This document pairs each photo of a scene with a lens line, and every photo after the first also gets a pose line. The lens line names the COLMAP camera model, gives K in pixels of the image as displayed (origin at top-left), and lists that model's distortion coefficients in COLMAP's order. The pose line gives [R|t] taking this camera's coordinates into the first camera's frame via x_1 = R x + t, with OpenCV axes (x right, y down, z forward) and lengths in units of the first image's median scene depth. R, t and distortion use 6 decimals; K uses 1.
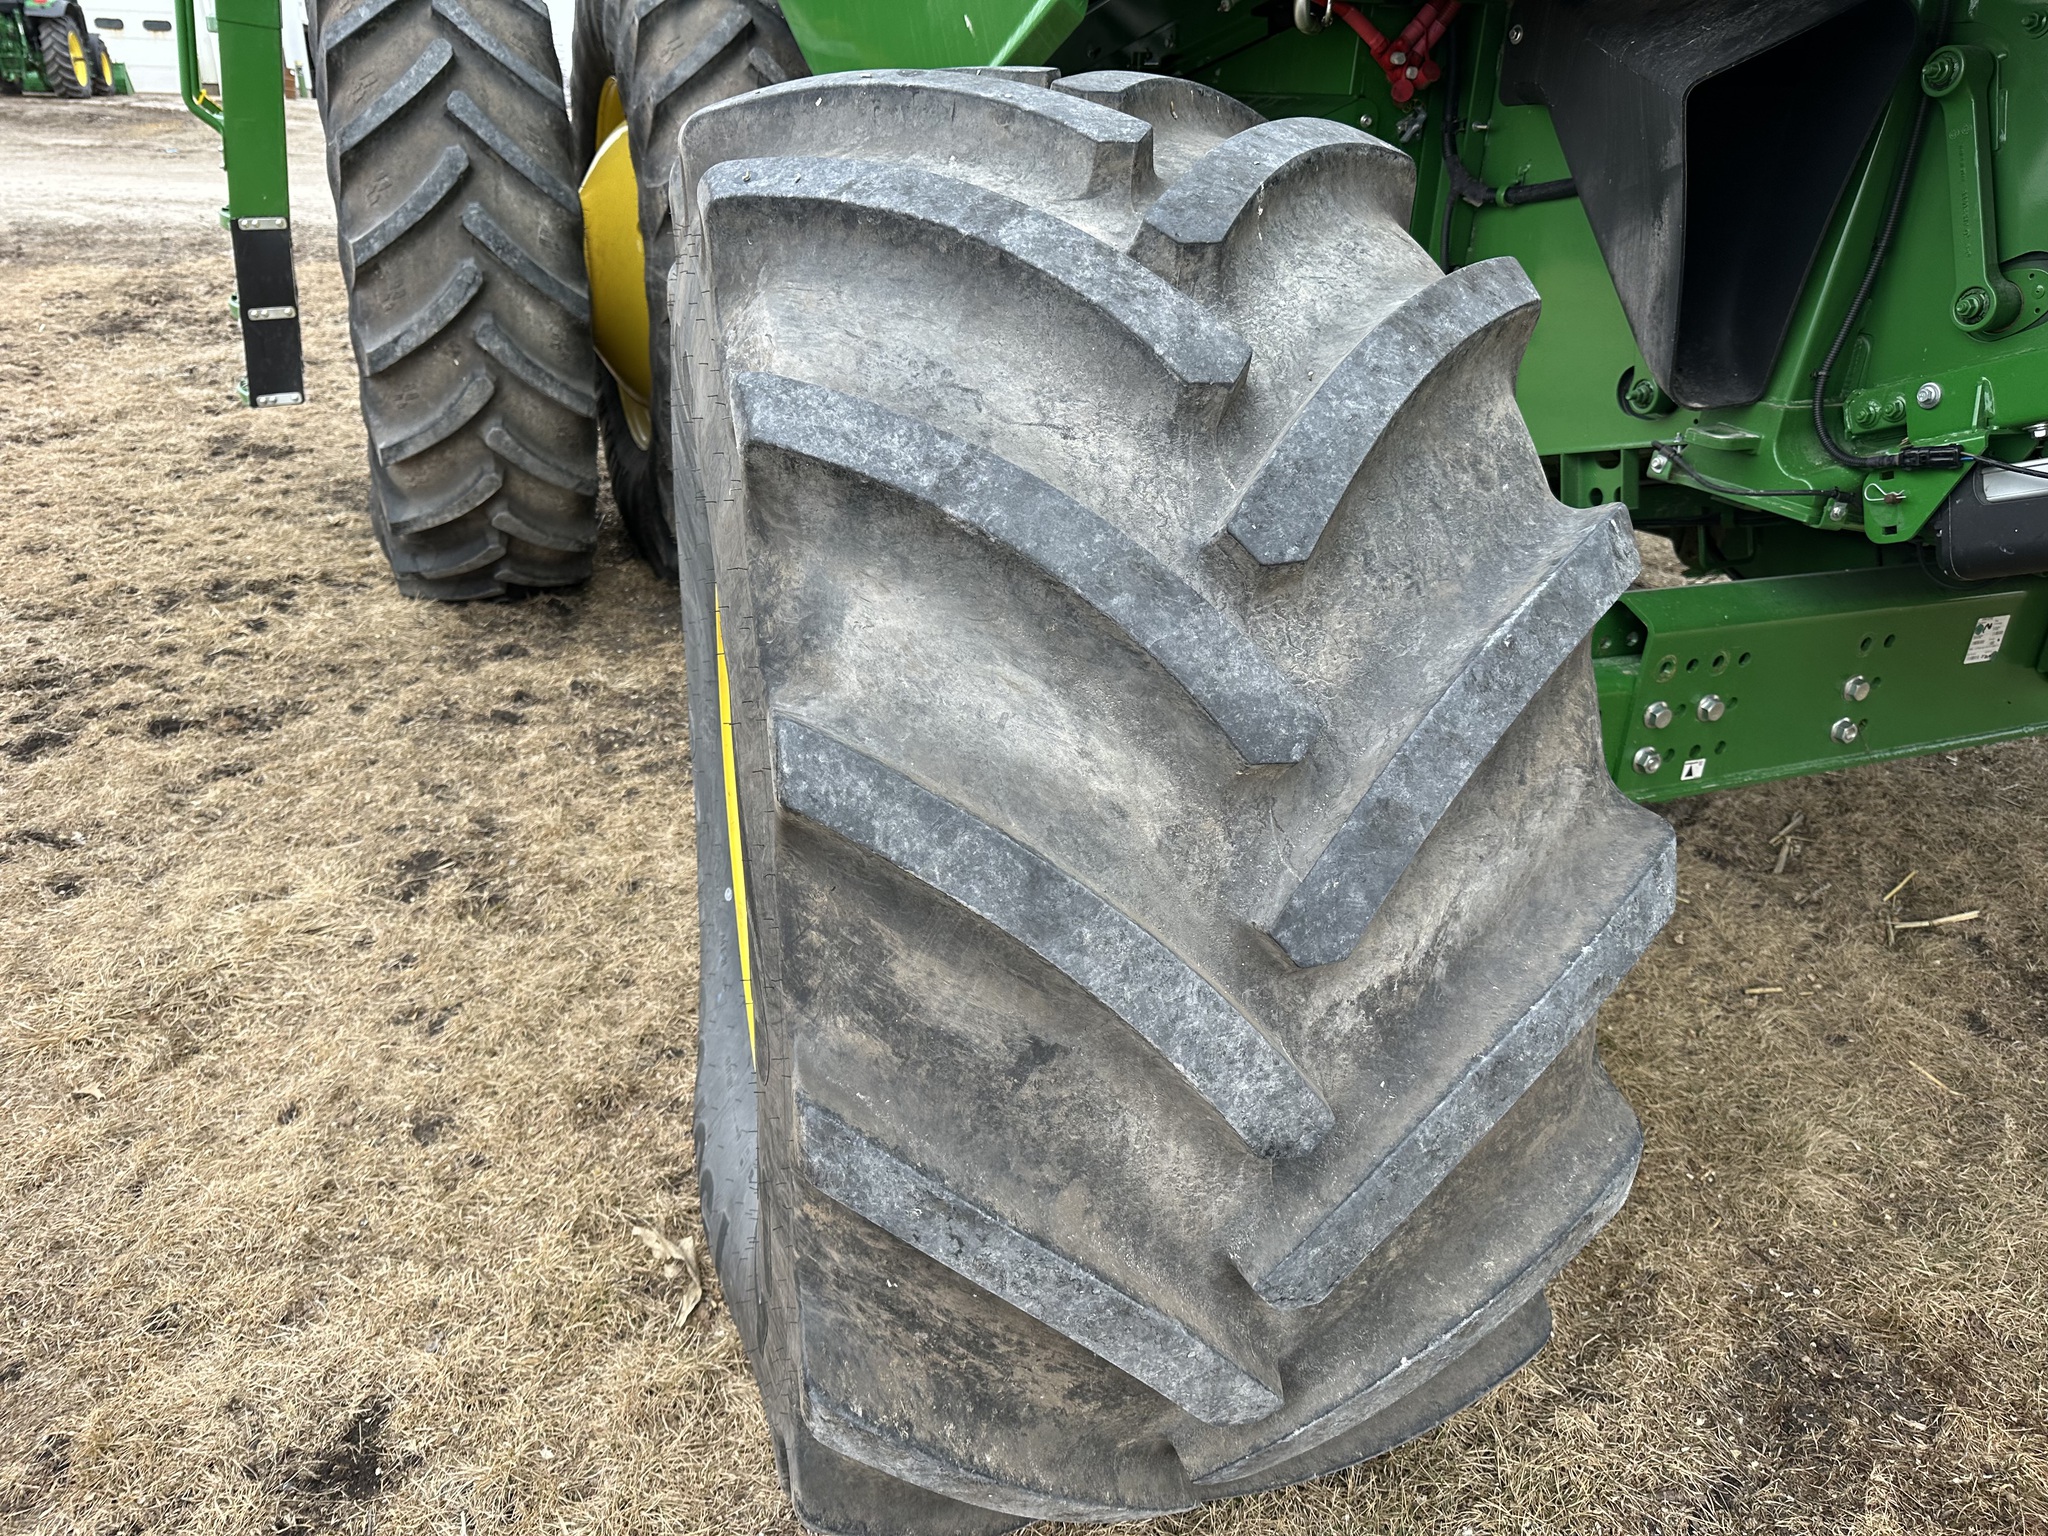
lens RADIAL K [[1462.0, 0, 1025.2], [0, 1462.0, 781.8], [0, 0, 1]] dist [0.046945, -0.059730]
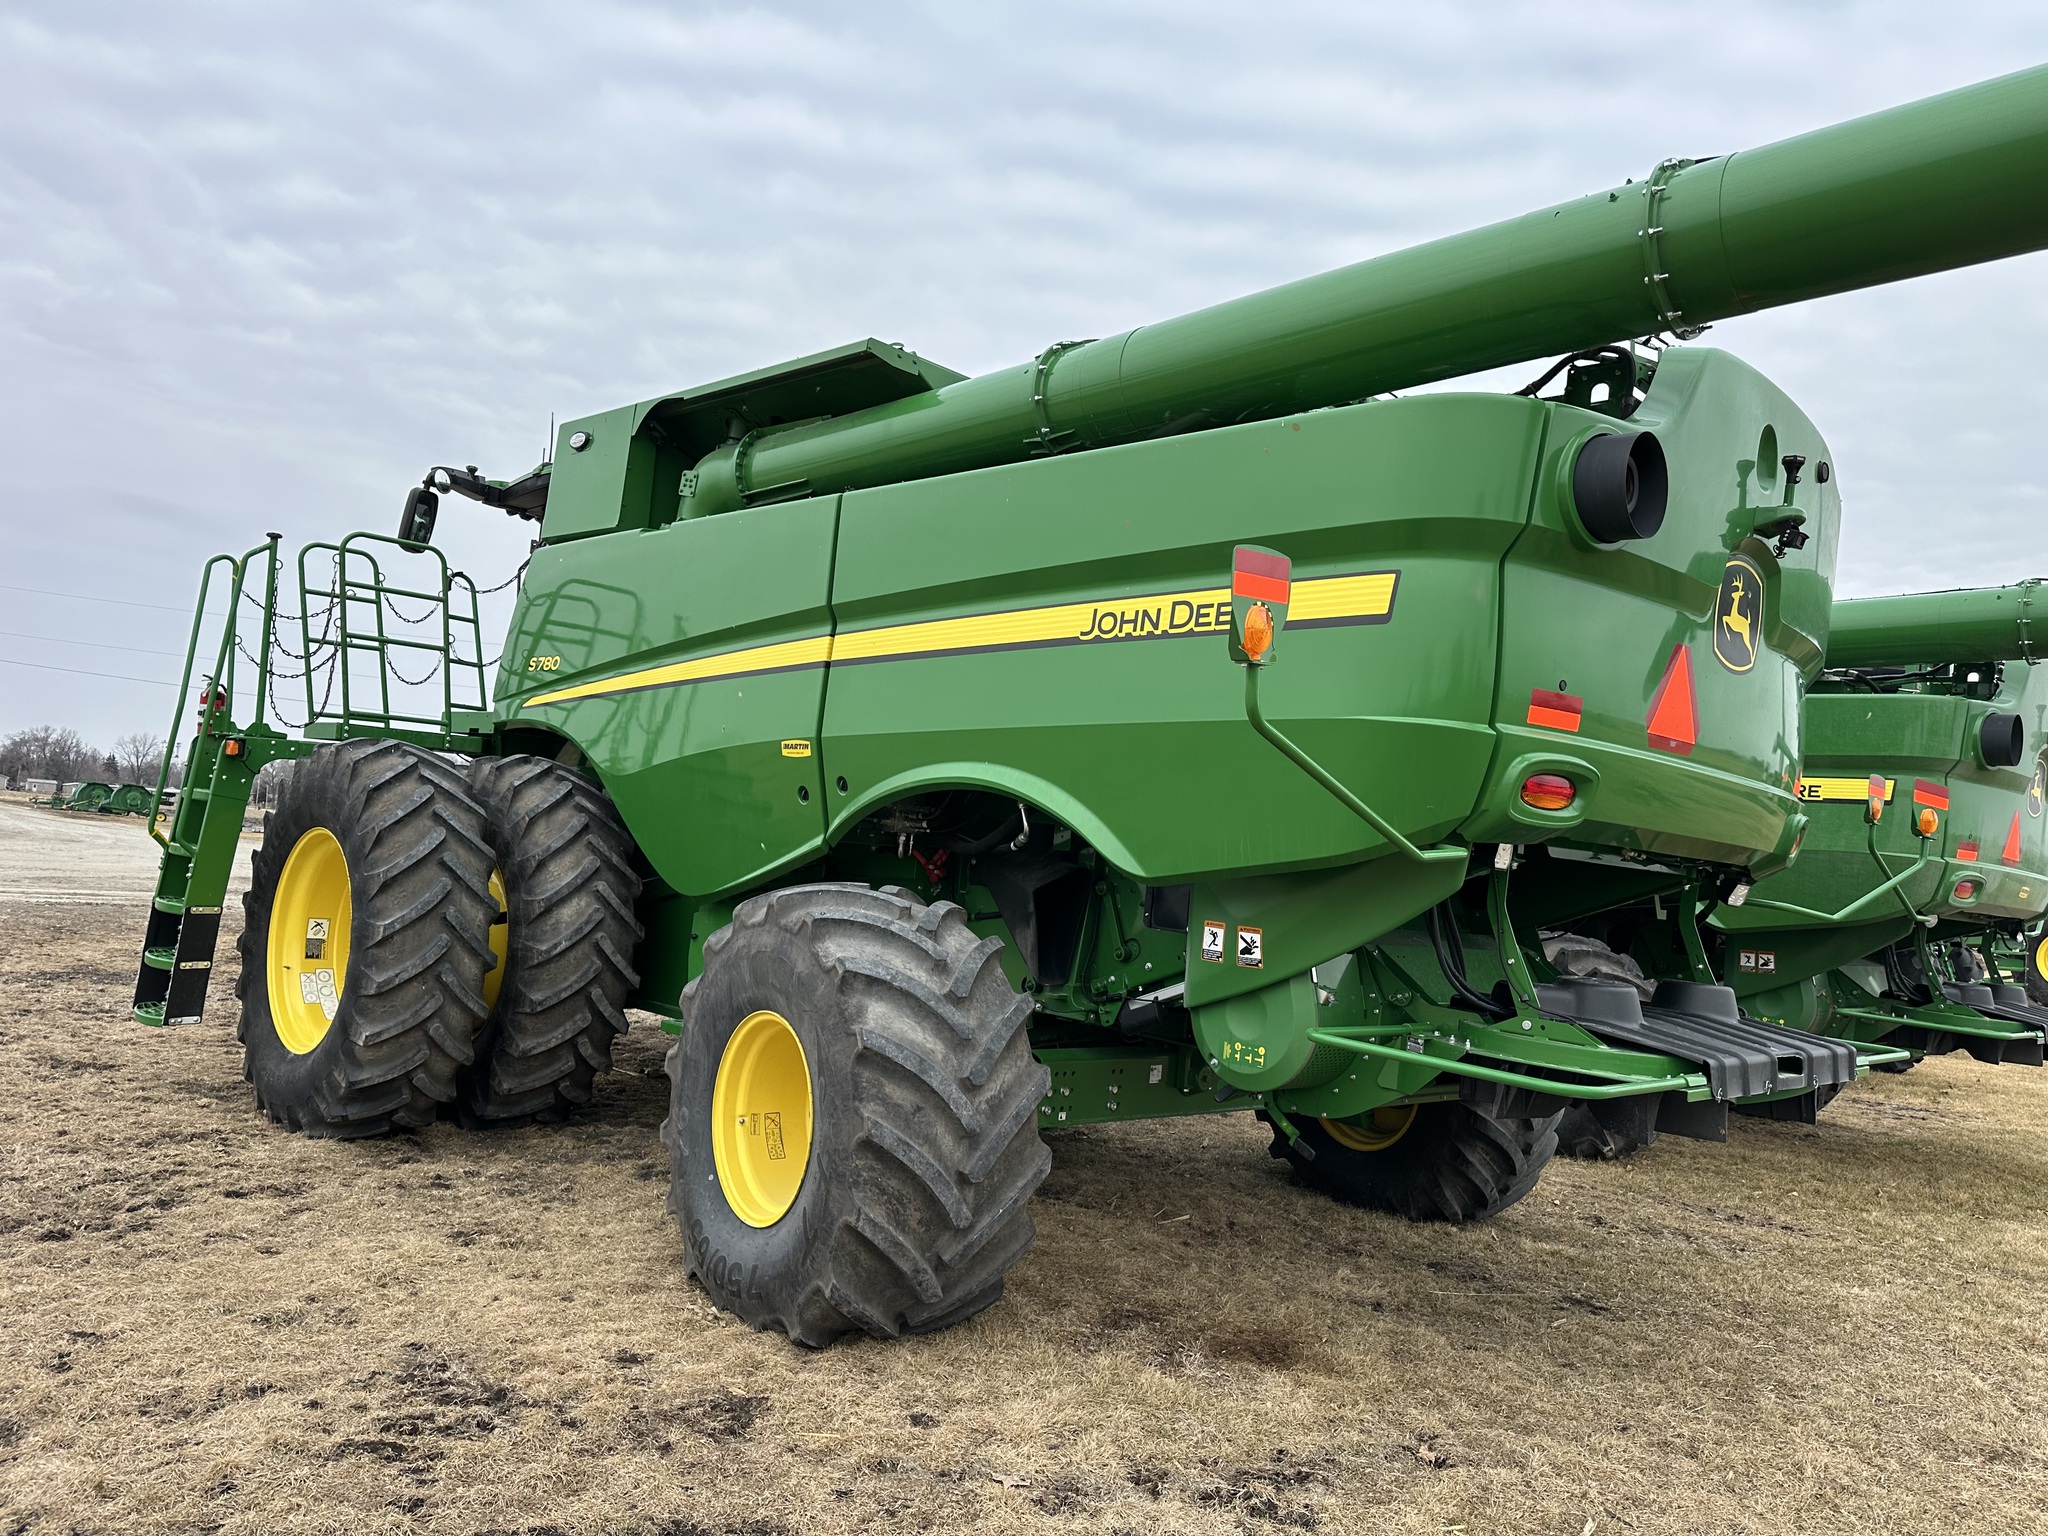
lens RADIAL K [[1447.7, 0, 1027.7], [0, 1447.7, 758.7], [0, 0, 1]] dist [0.113227, -0.159299]
pose [[0.926971, 0.066195, 0.369247, -0.397550], [0.109251, 0.894004, -0.434536, 0.344580], [-0.358873, 0.443143, 0.821483, -0.913607]]
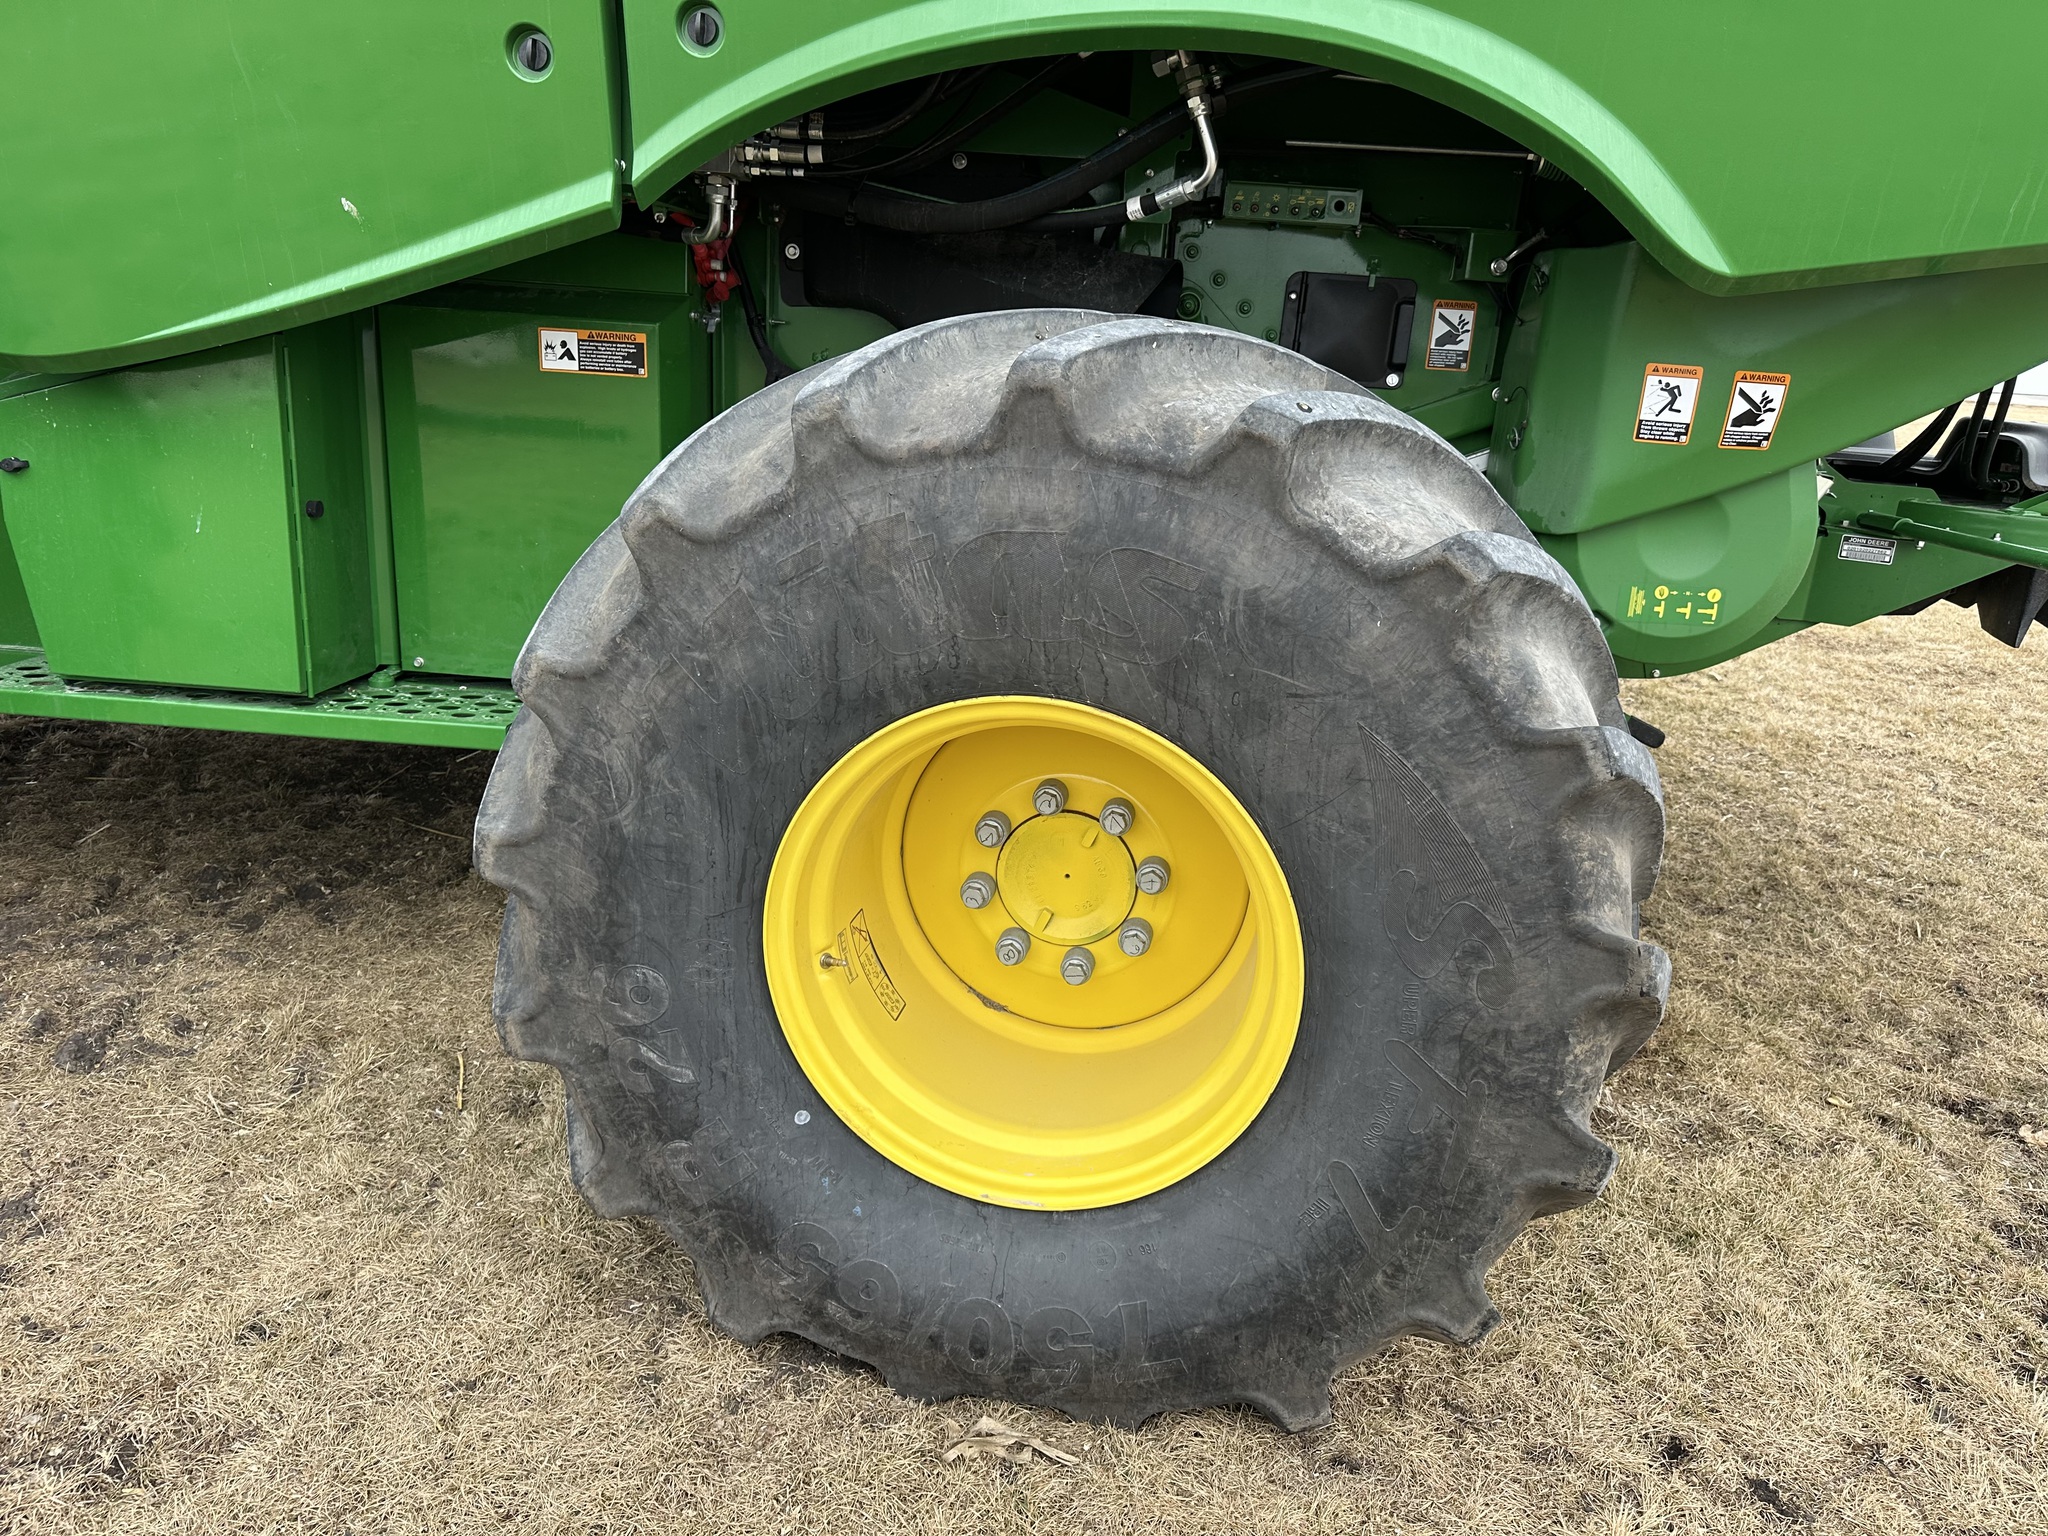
lens RADIAL K [[1462.0, 0, 1025.2], [0, 1462.0, 781.8], [0, 0, 1]] dist [0.046945, -0.059730]
pose [[0.441924, -0.272791, 0.854569, -0.531034], [0.334602, 0.934017, 0.125119, -0.118479], [-0.832313, 0.230647, 0.504041, 0.209683]]
